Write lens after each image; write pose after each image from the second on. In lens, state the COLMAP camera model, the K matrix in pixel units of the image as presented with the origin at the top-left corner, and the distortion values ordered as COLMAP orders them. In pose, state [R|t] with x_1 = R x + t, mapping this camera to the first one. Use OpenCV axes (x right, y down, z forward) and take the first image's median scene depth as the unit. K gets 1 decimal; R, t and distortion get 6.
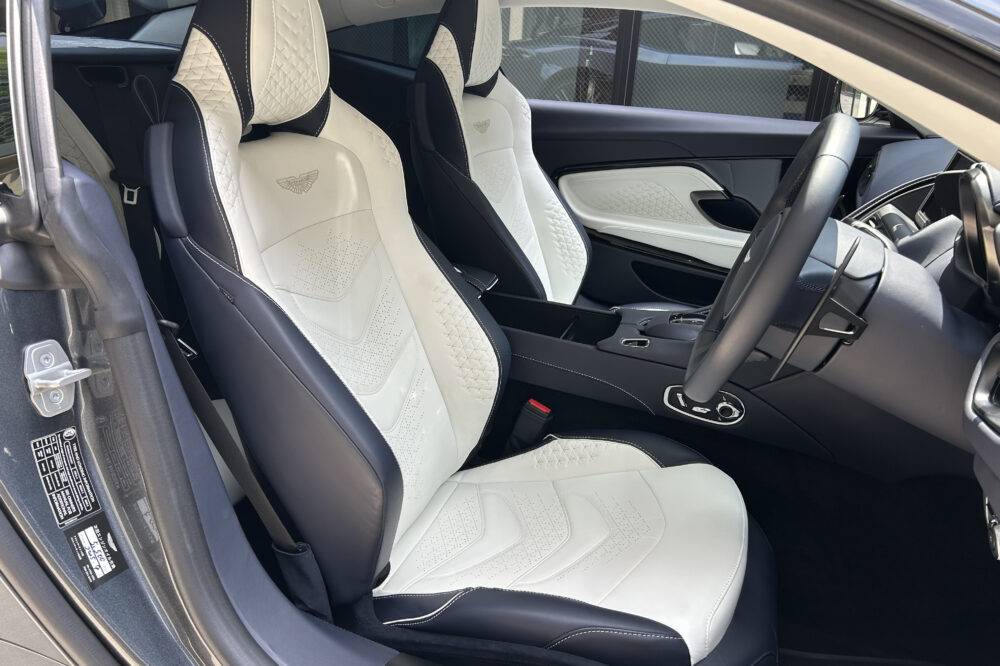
lens RADIAL K [[762.5, 0, 498.7], [0, 762.5, 335.6], [0, 0, 1]] dist [0.036481, -0.026683]
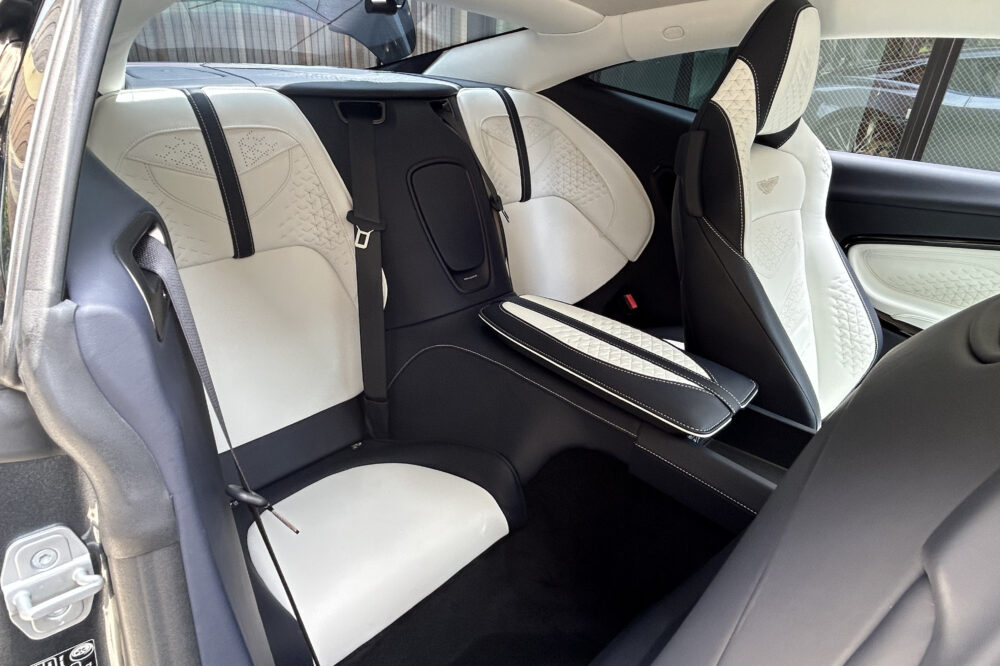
lens RADIAL K [[537.8, 0, 508.9], [0, 537.8, 302.2], [0, 0, 1]] dist [0.000043, -0.000681]
pose [[0.915814, 0.169882, -0.363902, -0.043806], [-0.158805, 0.985461, 0.060388, -0.137284], [0.368870, 0.002485, 0.929478, 0.352472]]
